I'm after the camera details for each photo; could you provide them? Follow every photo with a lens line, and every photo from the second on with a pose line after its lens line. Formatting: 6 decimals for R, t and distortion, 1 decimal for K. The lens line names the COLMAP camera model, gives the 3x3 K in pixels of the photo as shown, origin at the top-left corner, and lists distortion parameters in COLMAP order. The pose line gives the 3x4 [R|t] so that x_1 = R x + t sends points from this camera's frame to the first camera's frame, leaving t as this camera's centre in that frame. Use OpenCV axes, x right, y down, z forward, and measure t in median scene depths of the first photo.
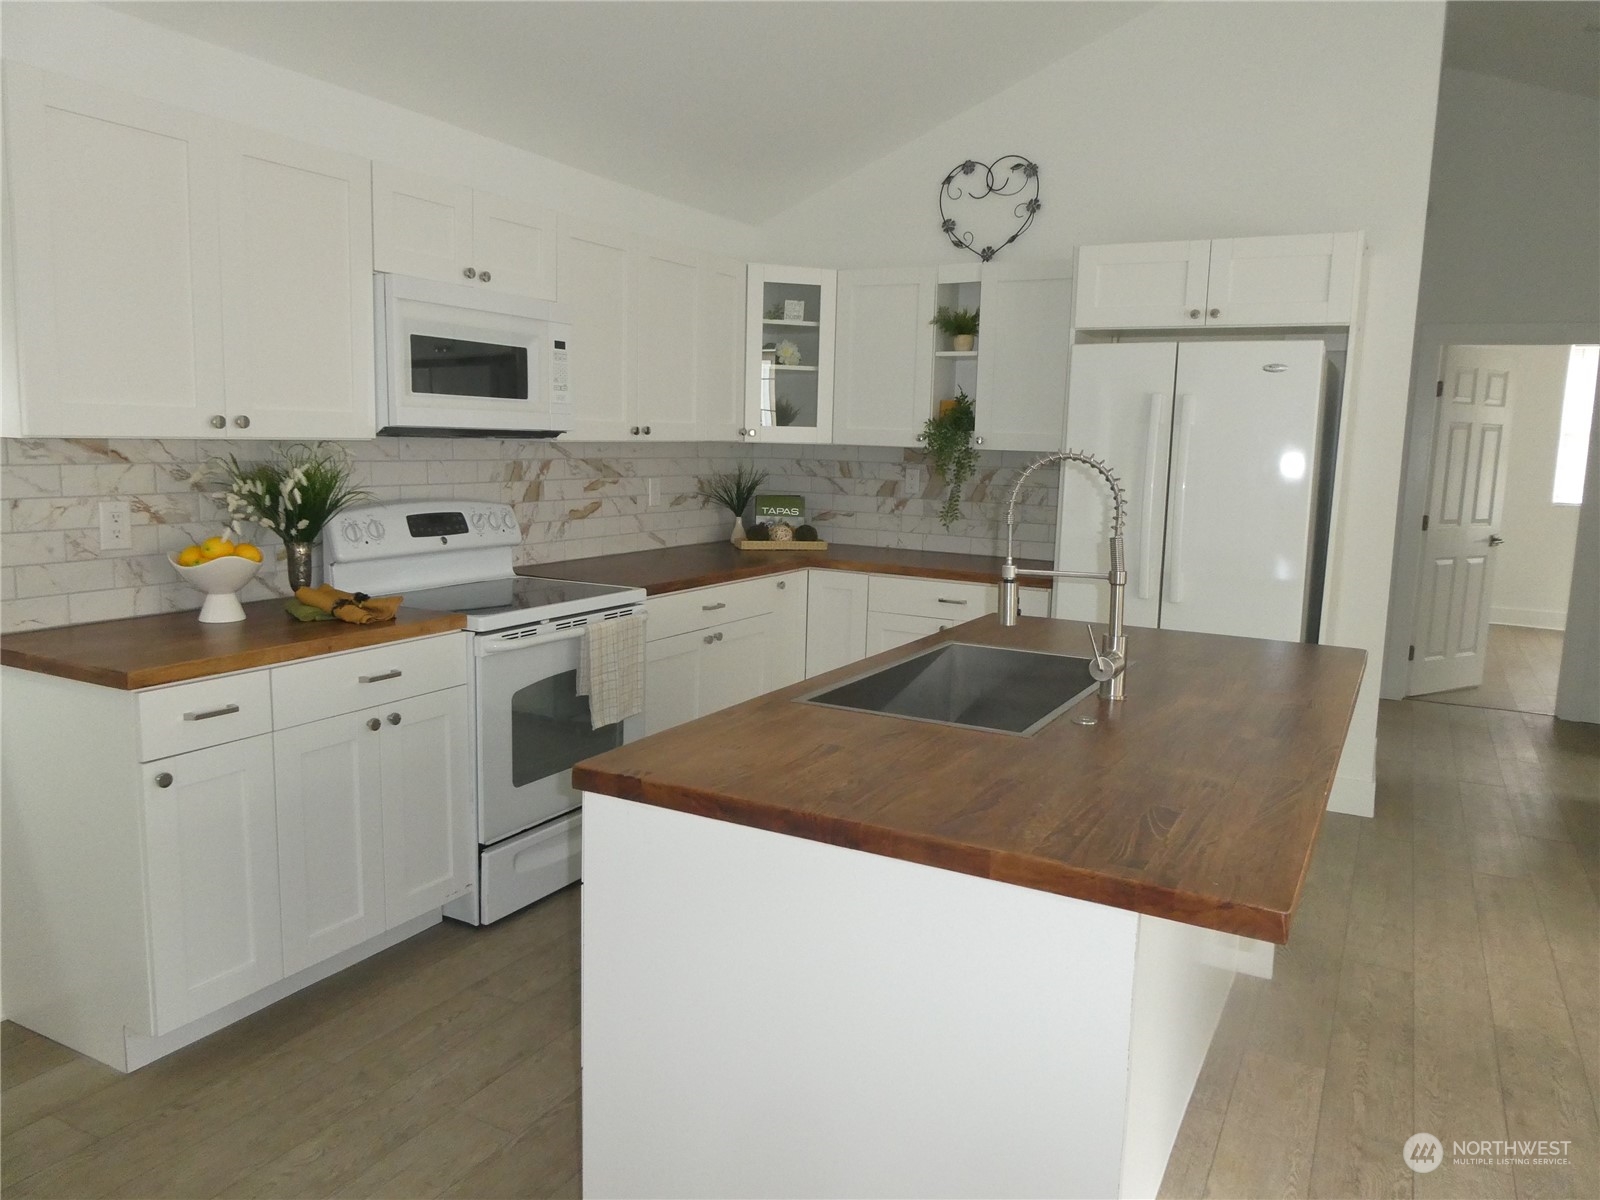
lens RADIAL K [[1133.6, 0, 796.0], [0, 1133.6, 592.8], [0, 0, 1]] dist [-0.019449, 0.010619]
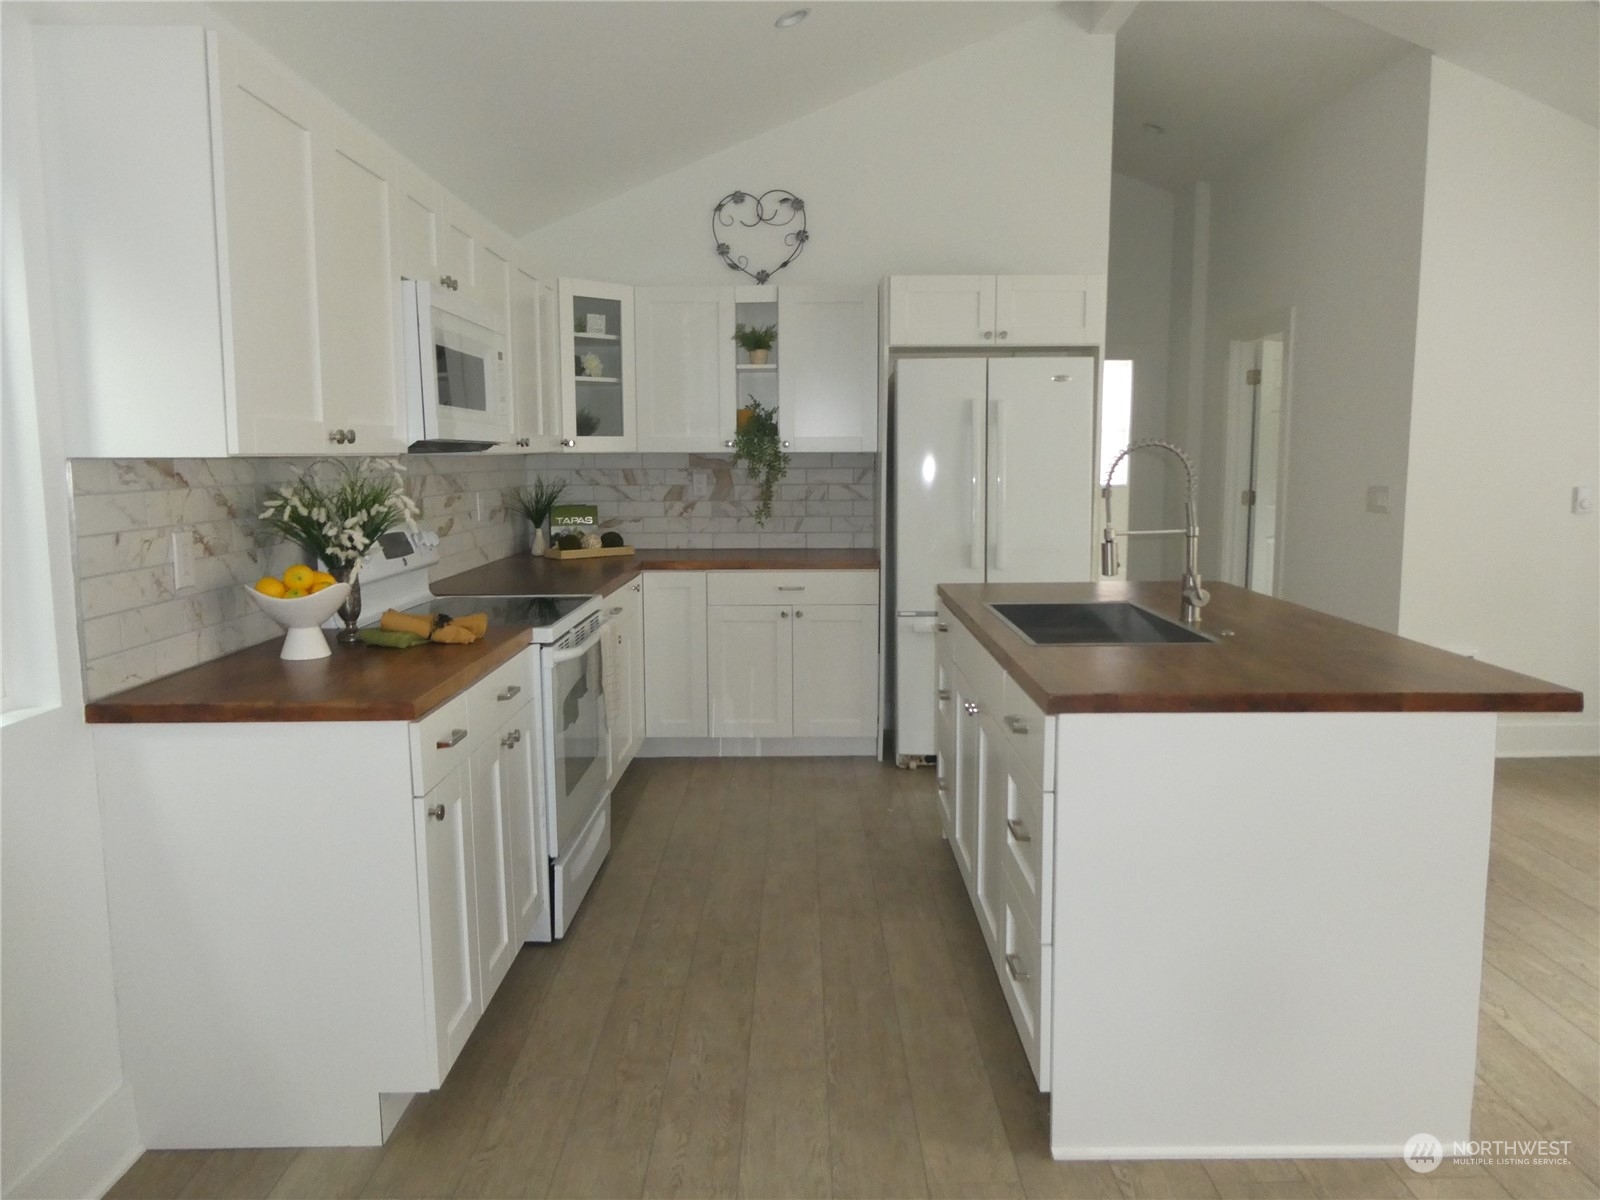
lens RADIAL K [[1133.6, 0, 791.8], [0, 1133.6, 603.3], [0, 0, 1]] dist [-0.019449, 0.010619]
pose [[0.881515, -0.092398, 0.463027, -0.441153], [0.093782, 0.995390, 0.020089, -0.000090], [-0.462749, 0.025715, 0.886117, 0.012106]]
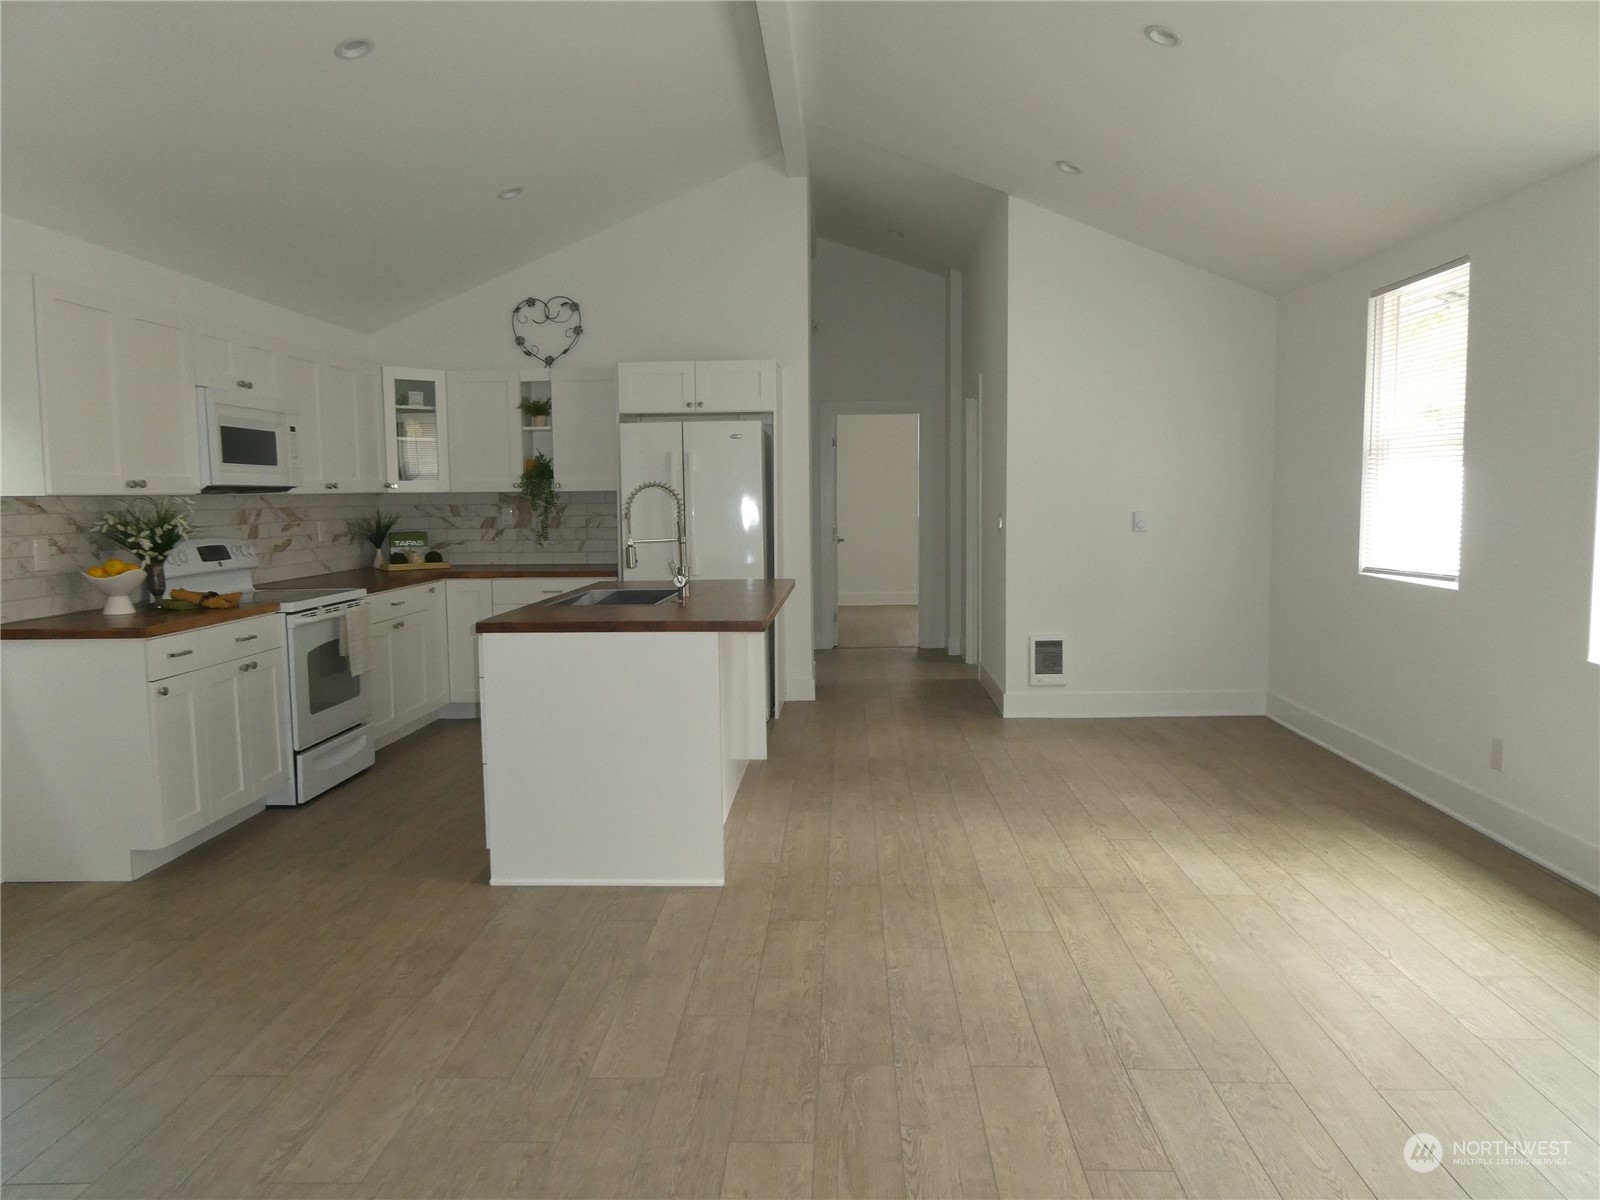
lens RADIAL K [[1133.6, 0, 793.3], [0, 1133.6, 602.6], [0, 0, 1]] dist [-0.019449, 0.010619]
pose [[0.899280, -0.078131, 0.430339, -0.261138], [0.095281, 0.995280, -0.018409, 0.094082], [-0.426870, 0.057558, 0.902479, -0.581391]]
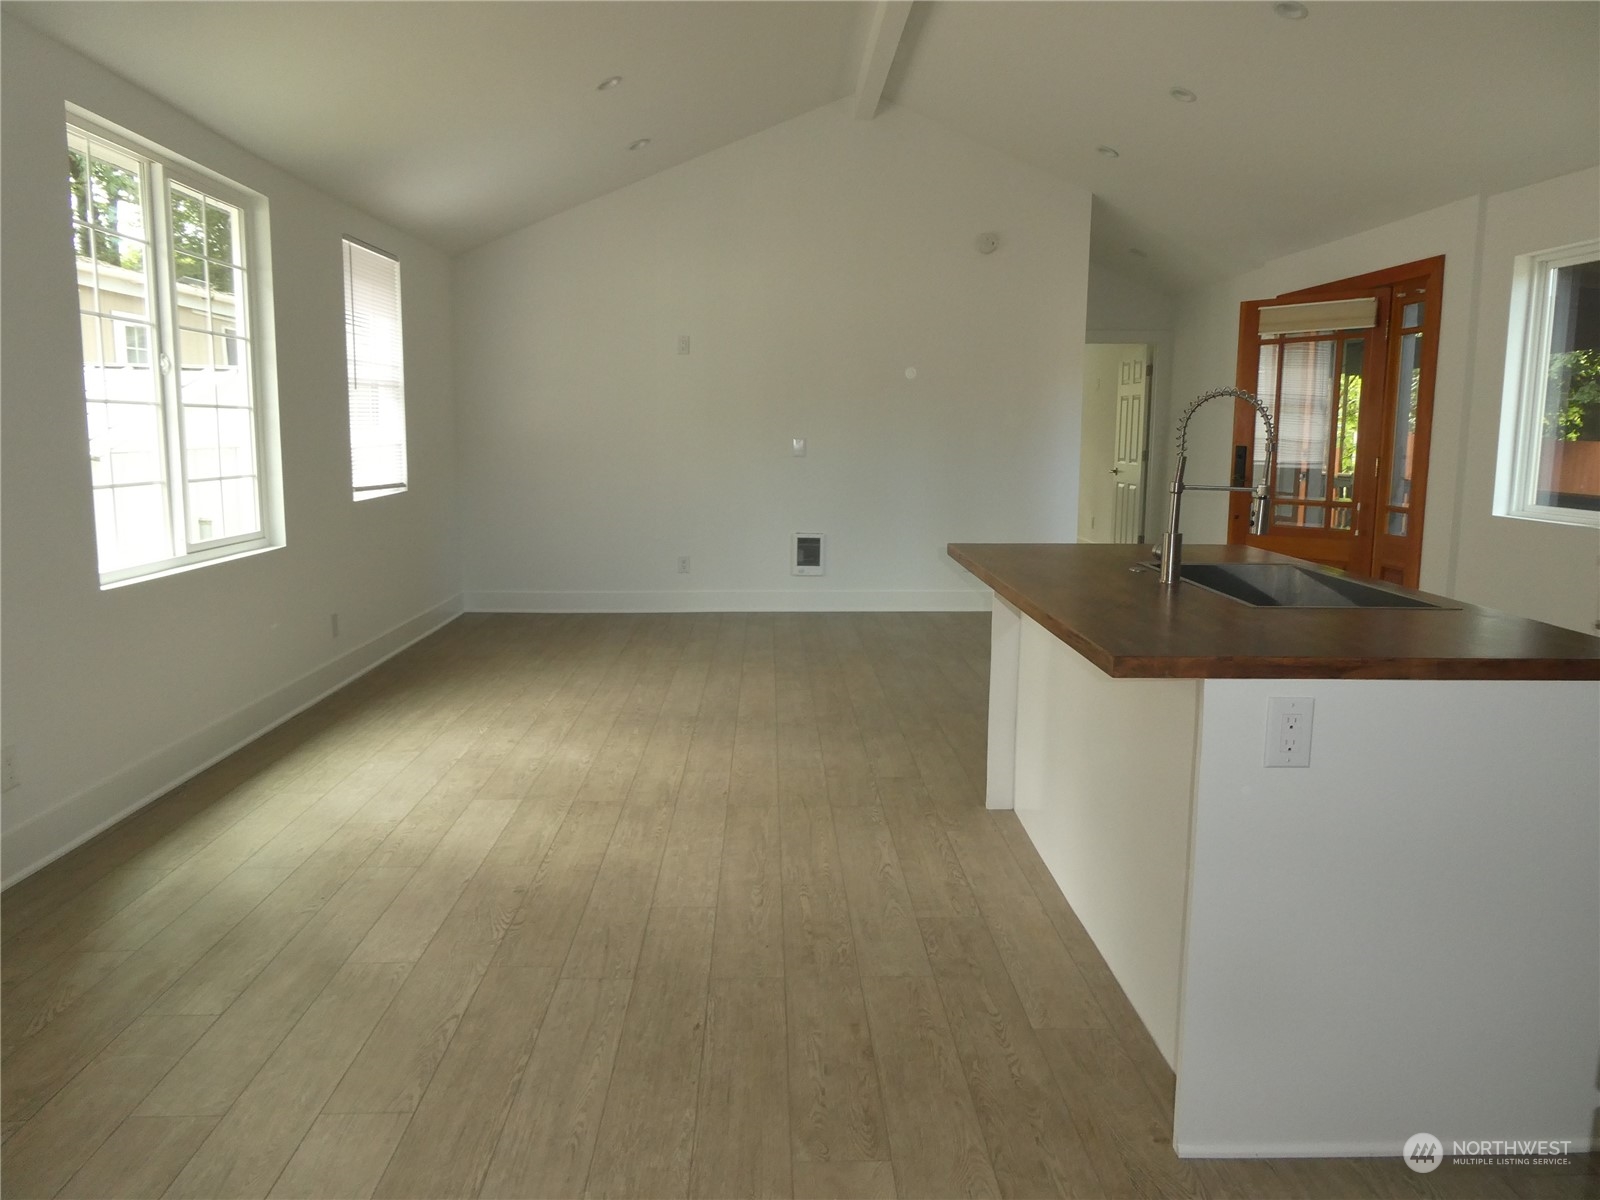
lens RADIAL K [[1133.6, 0, 800.0], [0, 1133.6, 583.7], [0, 0, 1]] dist [-0.019449, 0.010619]
pose [[-0.863547, 0.035236, -0.503035, 0.733848], [-0.097280, 0.967176, 0.234747, -0.092760], [0.494795, 0.251651, -0.831775, 1.064714]]
